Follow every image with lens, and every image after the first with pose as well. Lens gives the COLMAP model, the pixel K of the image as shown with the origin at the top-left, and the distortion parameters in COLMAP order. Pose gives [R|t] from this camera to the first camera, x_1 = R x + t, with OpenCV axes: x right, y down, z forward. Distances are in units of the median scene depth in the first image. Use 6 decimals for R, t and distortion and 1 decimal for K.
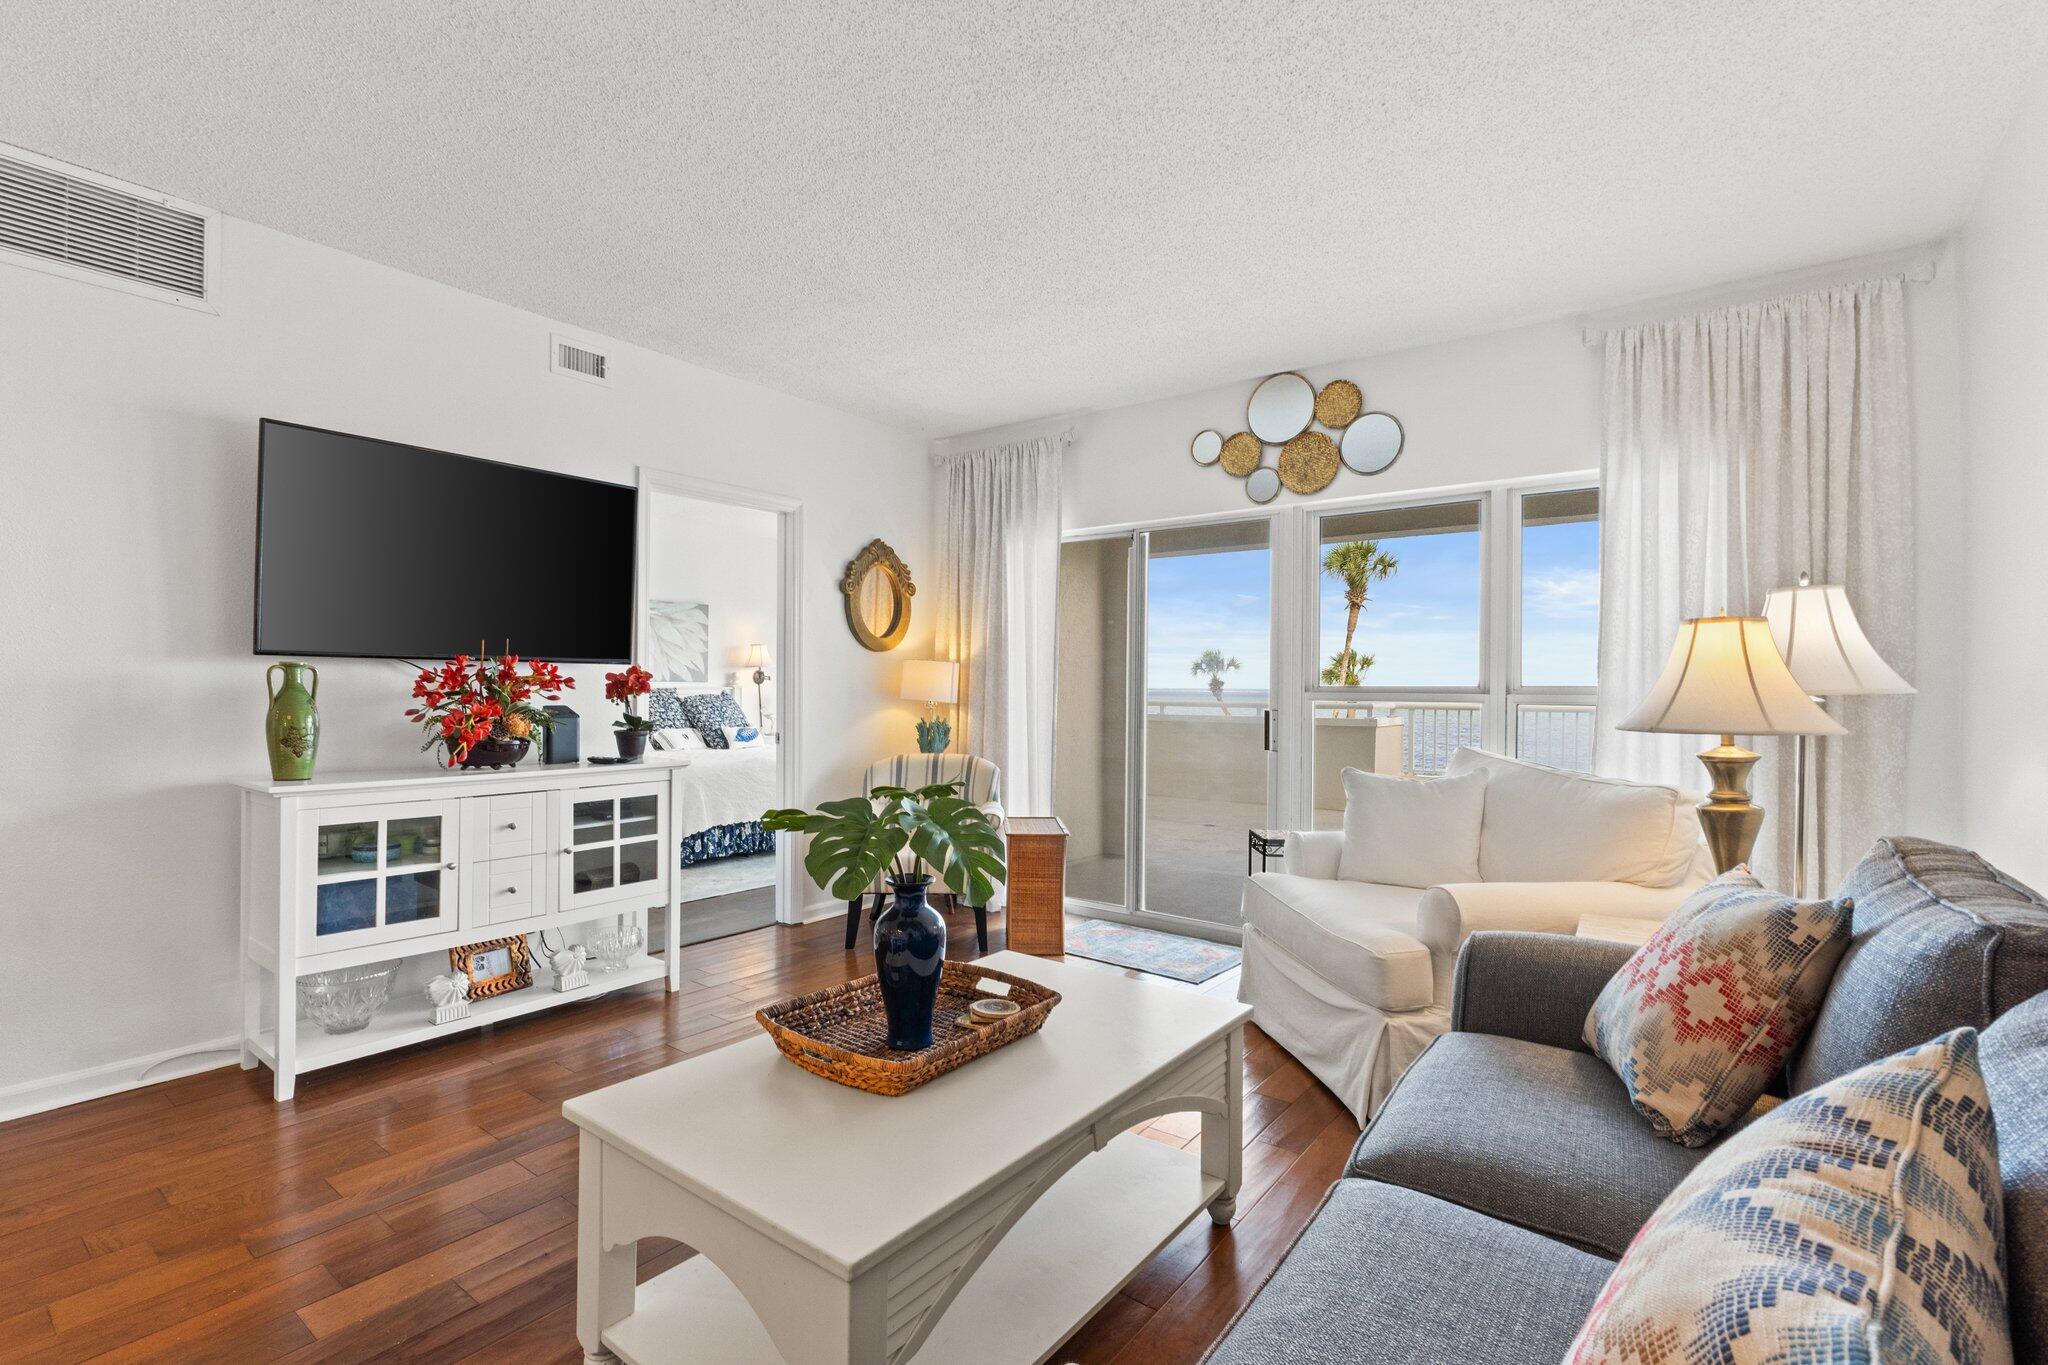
lens RADIAL K [[935.5, 0, 1024.0], [0, 935.5, 682.3], [0, 0, 1]] dist [-0.001688, -0.000220]
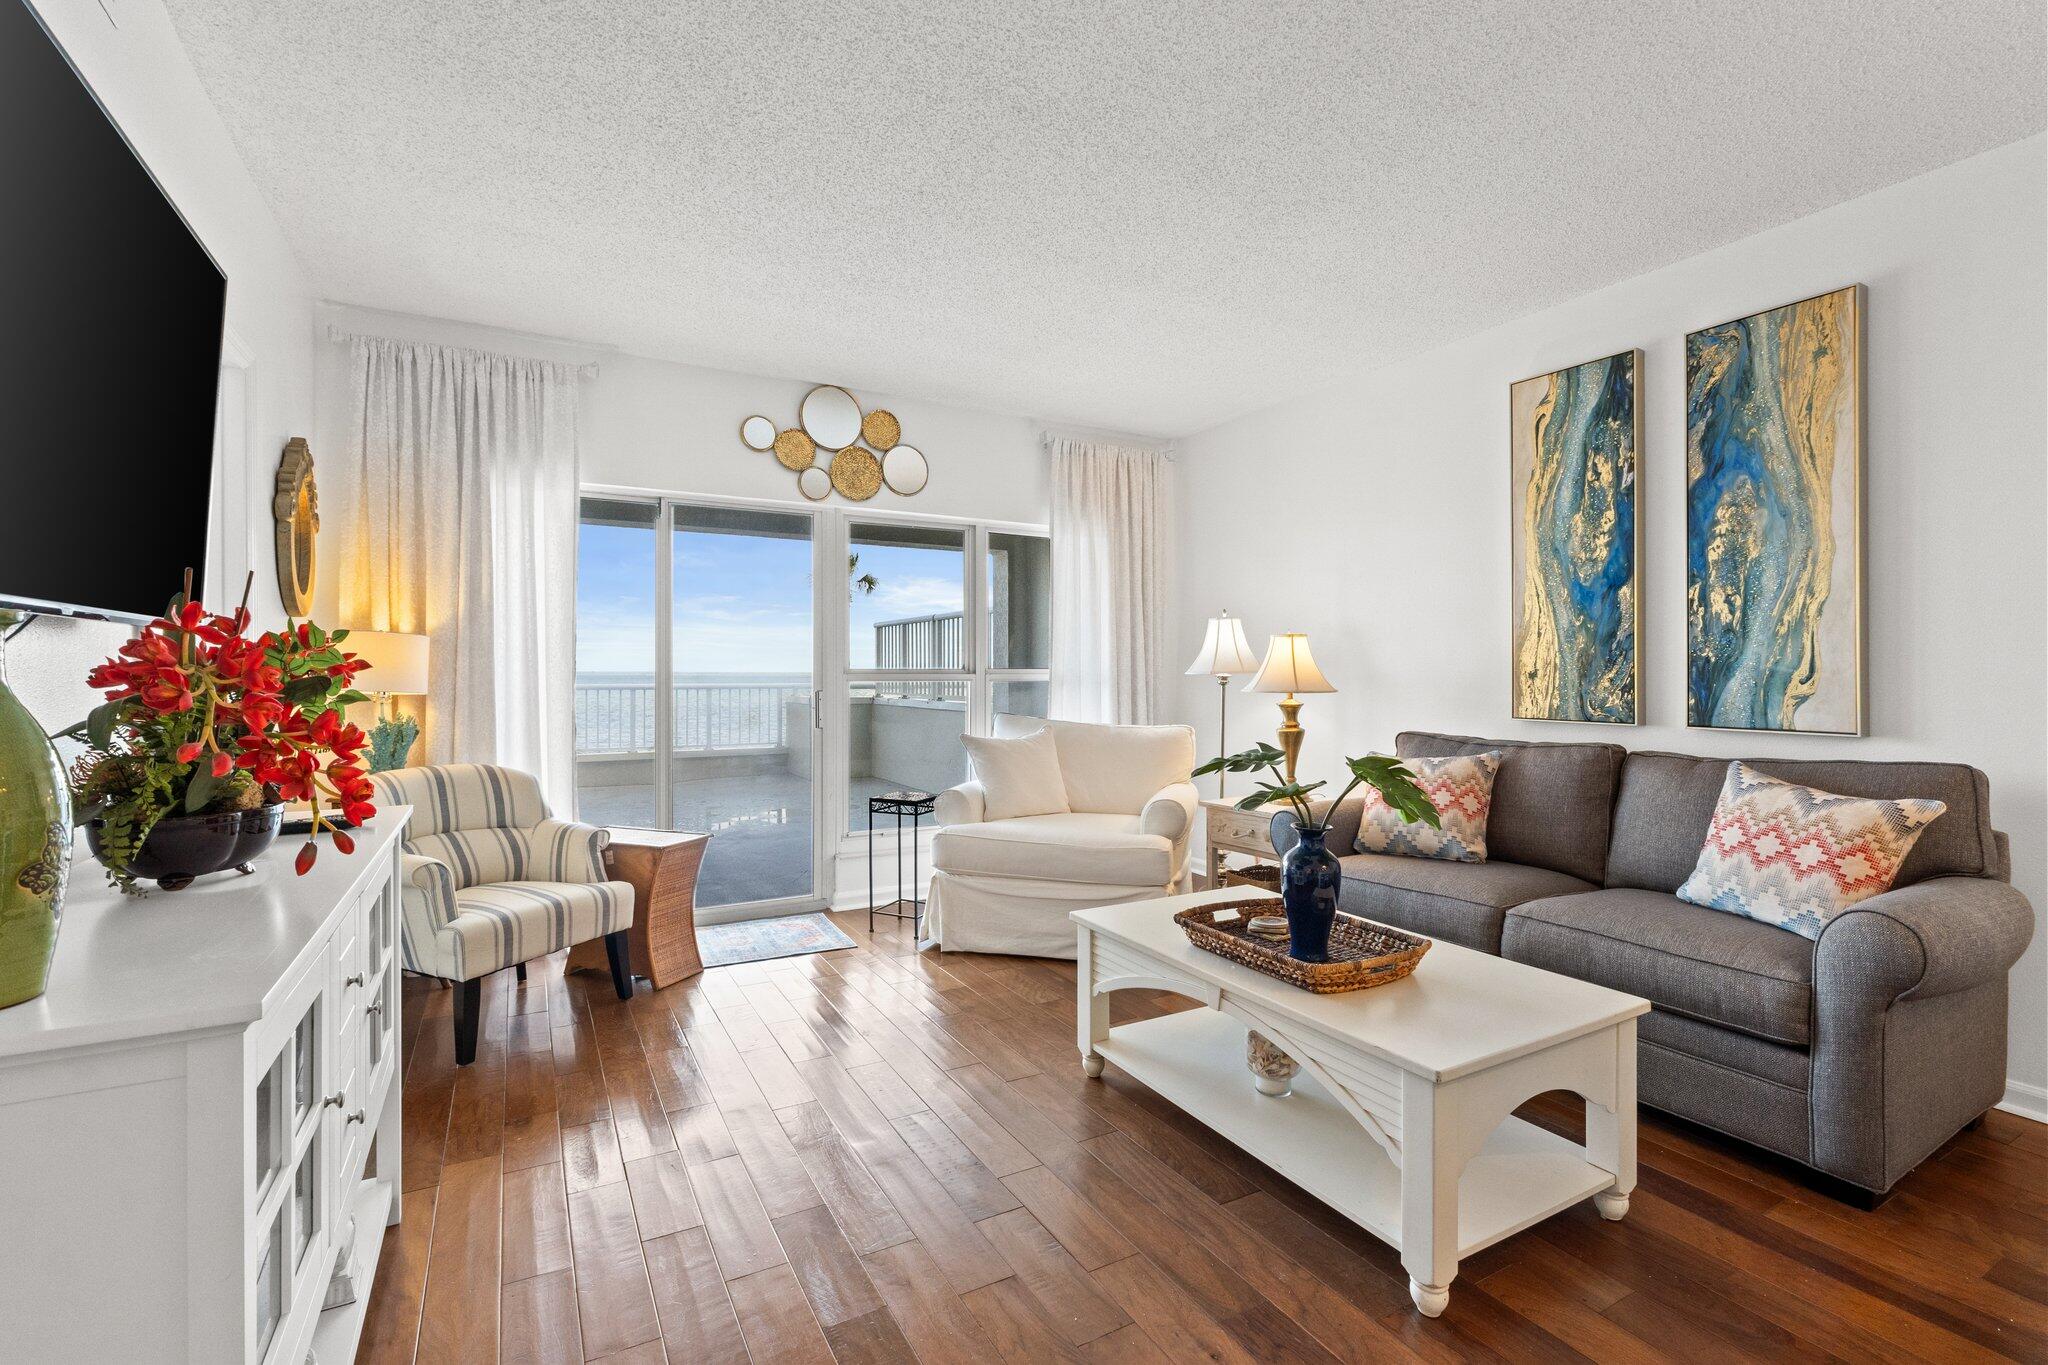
lens RADIAL K [[903.9, 0, 1001.1], [0, 903.9, 670.5], [0, 0, 1]] dist [0.002167, -0.001389]
pose [[0.414032, -0.006477, 0.910239, -0.602425], [-0.001769, 0.999967, 0.007920, -0.003272], [-0.910261, -0.004889, 0.414007, 0.367723]]
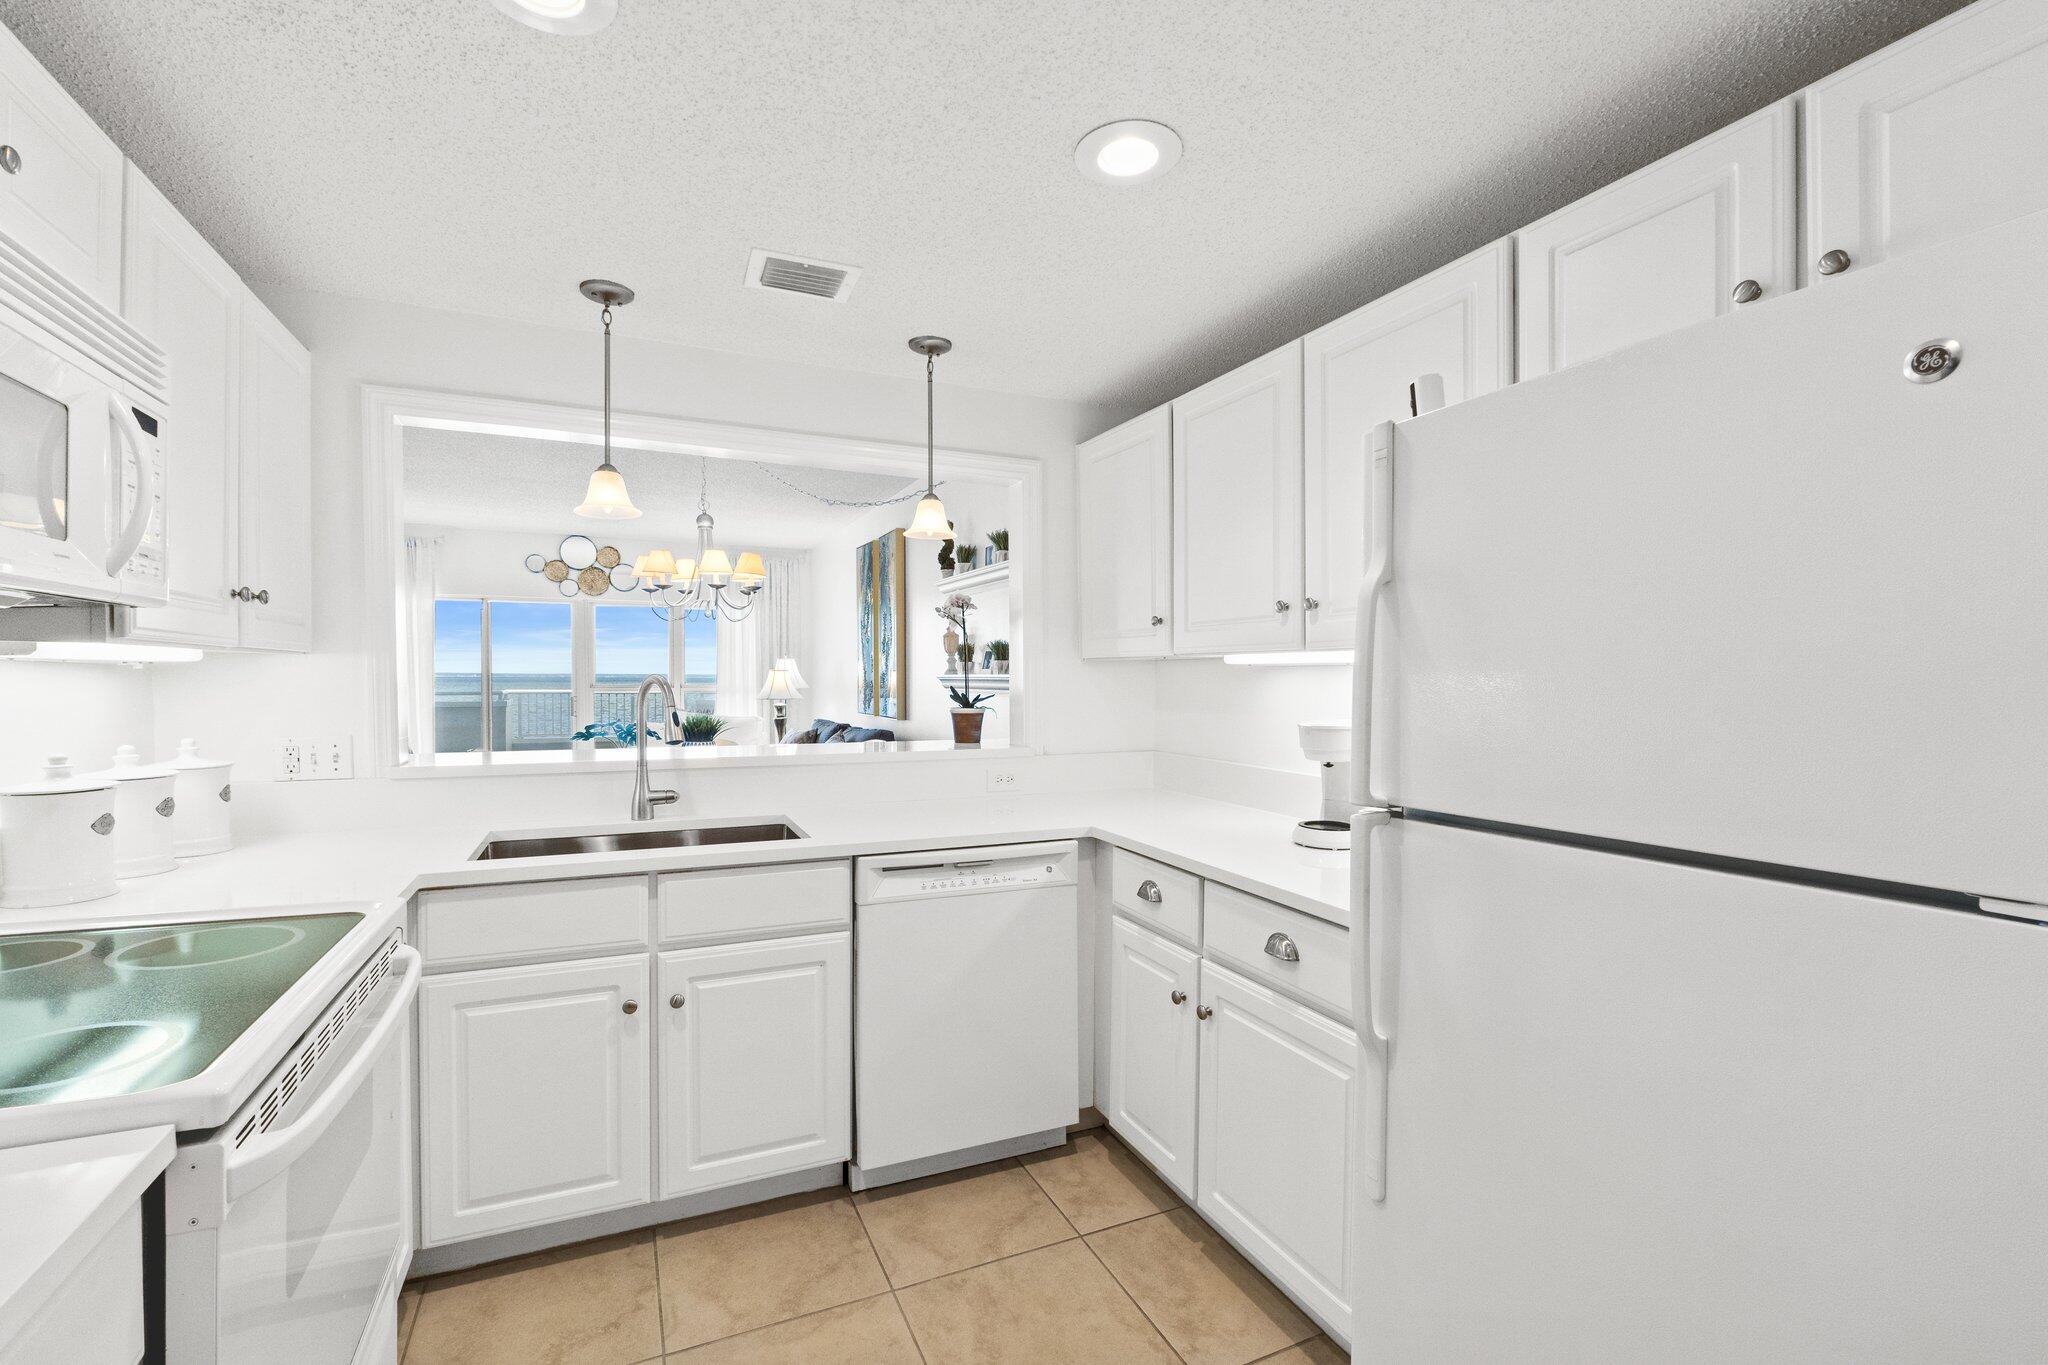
lens RADIAL K [[869.4, 0, 1003.8], [0, 869.4, 696.8], [0, 0, 1]] dist [-0.010699, 0.001701]
pose [[0.474722, -0.025419, 0.879769, -0.957090], [-0.006898, 0.999445, 0.032599, -0.040171], [-0.880109, -0.021544, 0.474283, -0.732893]]
